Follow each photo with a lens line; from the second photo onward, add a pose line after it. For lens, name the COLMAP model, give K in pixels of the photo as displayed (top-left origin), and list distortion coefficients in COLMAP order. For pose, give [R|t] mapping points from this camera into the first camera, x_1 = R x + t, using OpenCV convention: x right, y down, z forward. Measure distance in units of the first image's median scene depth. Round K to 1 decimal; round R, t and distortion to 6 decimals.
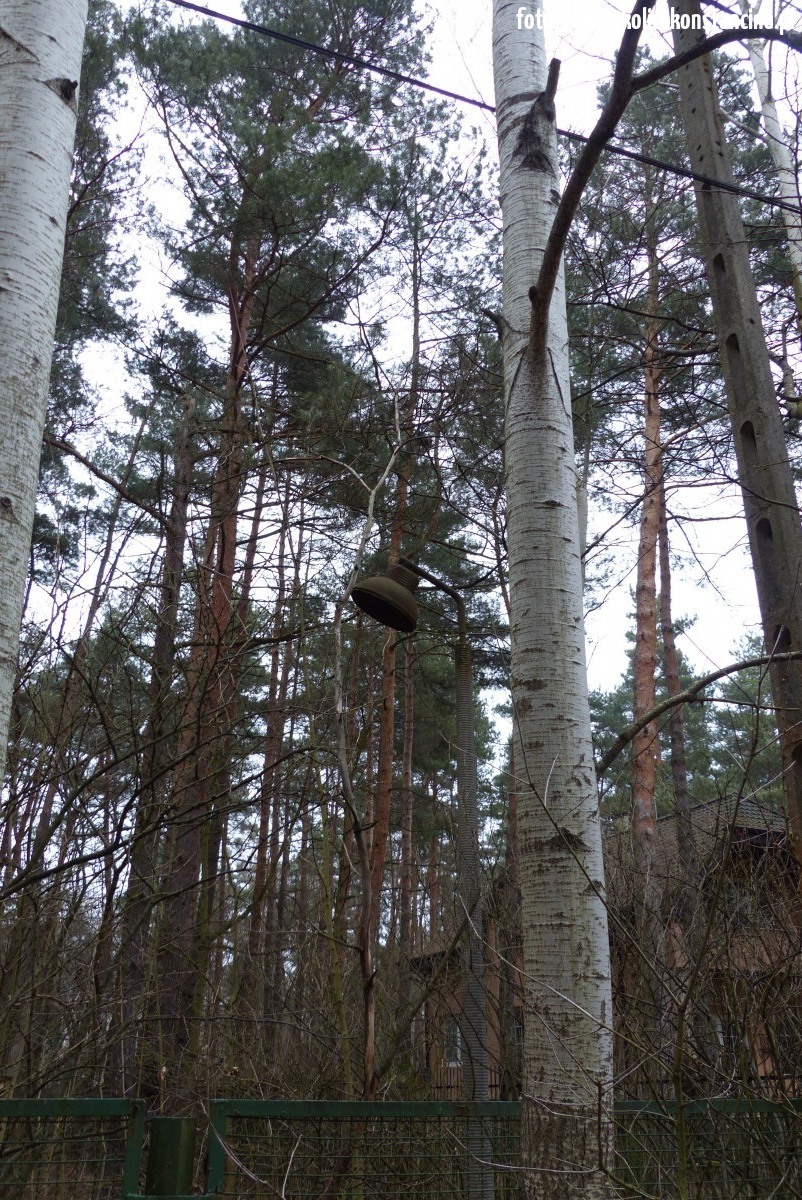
lens RADIAL K [[995.7, 0, 401.0], [0, 995.7, 600.0], [0, 0, 1]] dist [-0.039230, -0.001662]
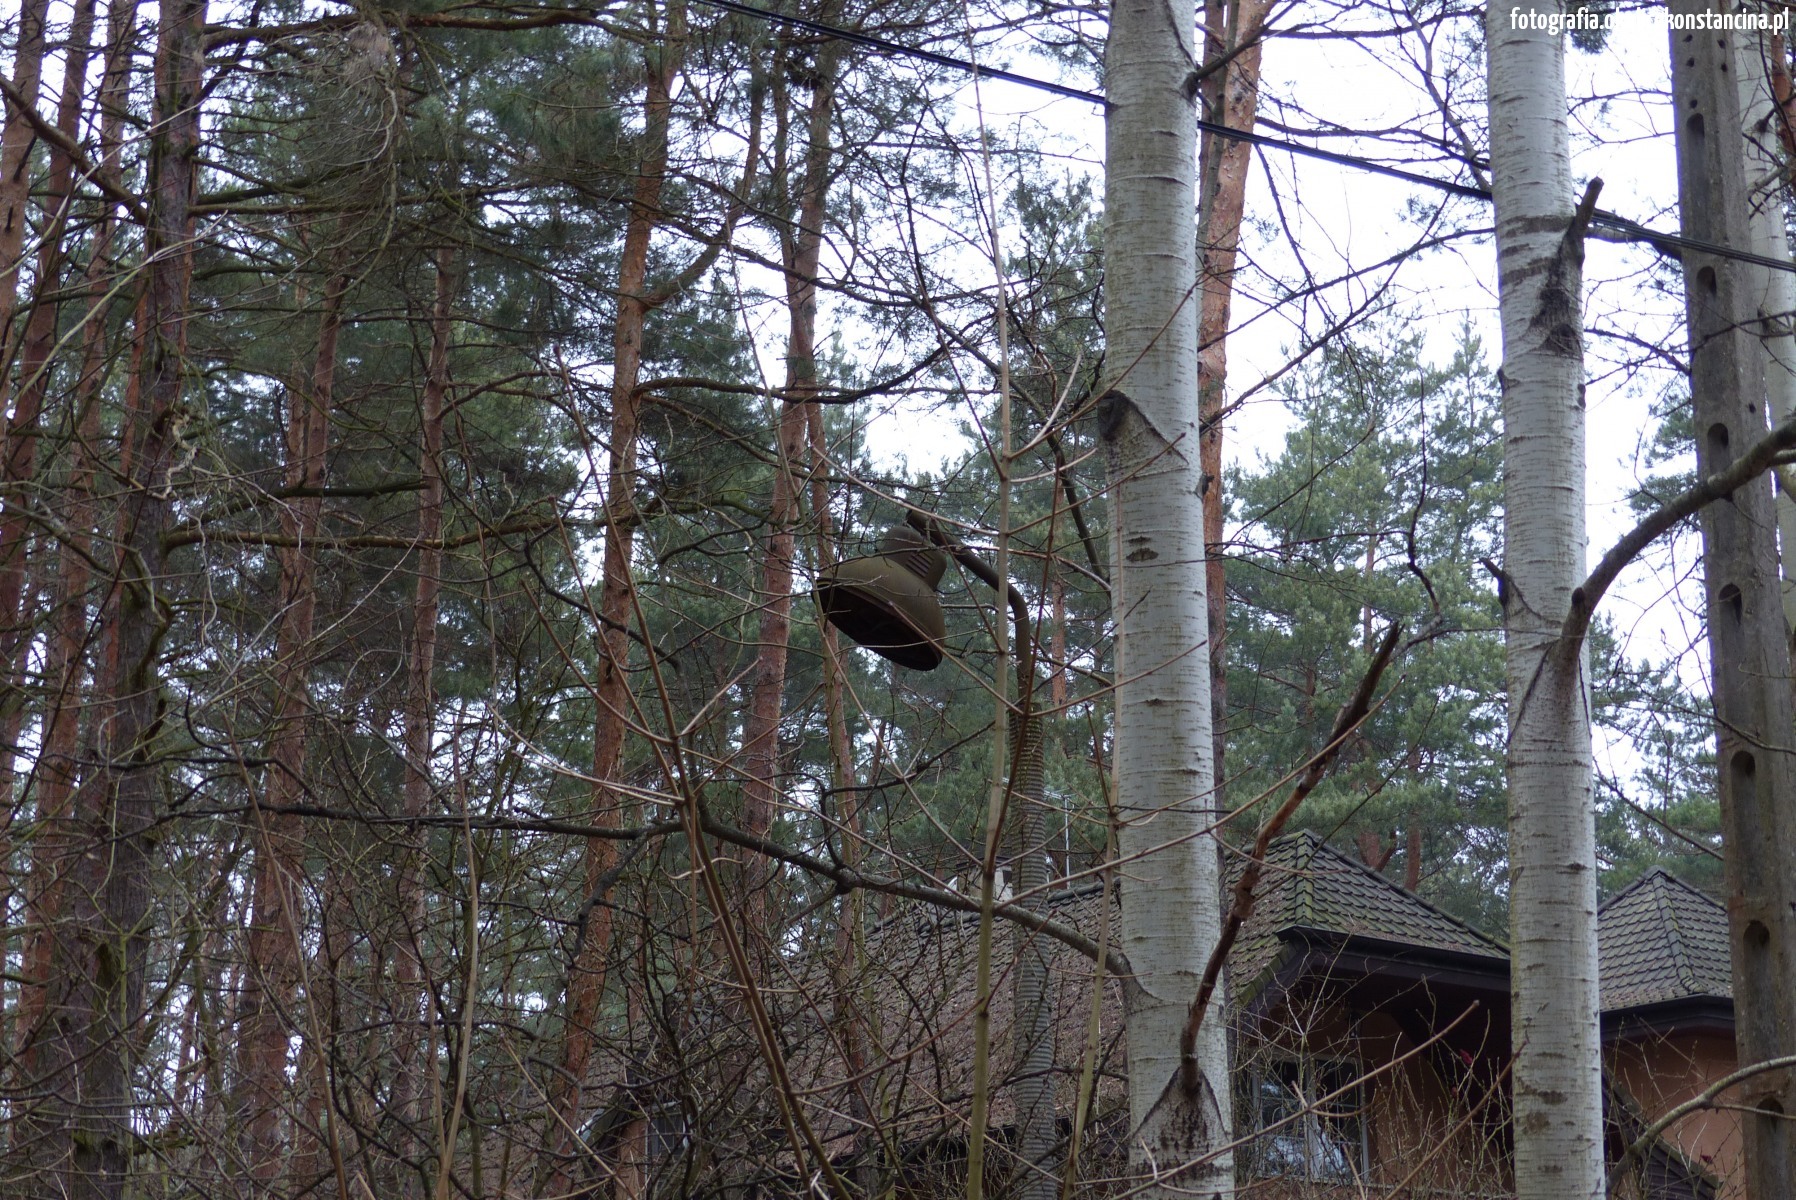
lens RADIAL K [[3213.6, 0, 898.0], [0, 3213.6, 600.0], [0, 0, 1]] dist [-0.014831, -0.118620]
pose [[0.971407, 0.050926, 0.231894, -0.156184], [-0.088564, 0.983951, 0.154912, -0.103710], [-0.220283, -0.171020, 0.960327, -0.211885]]
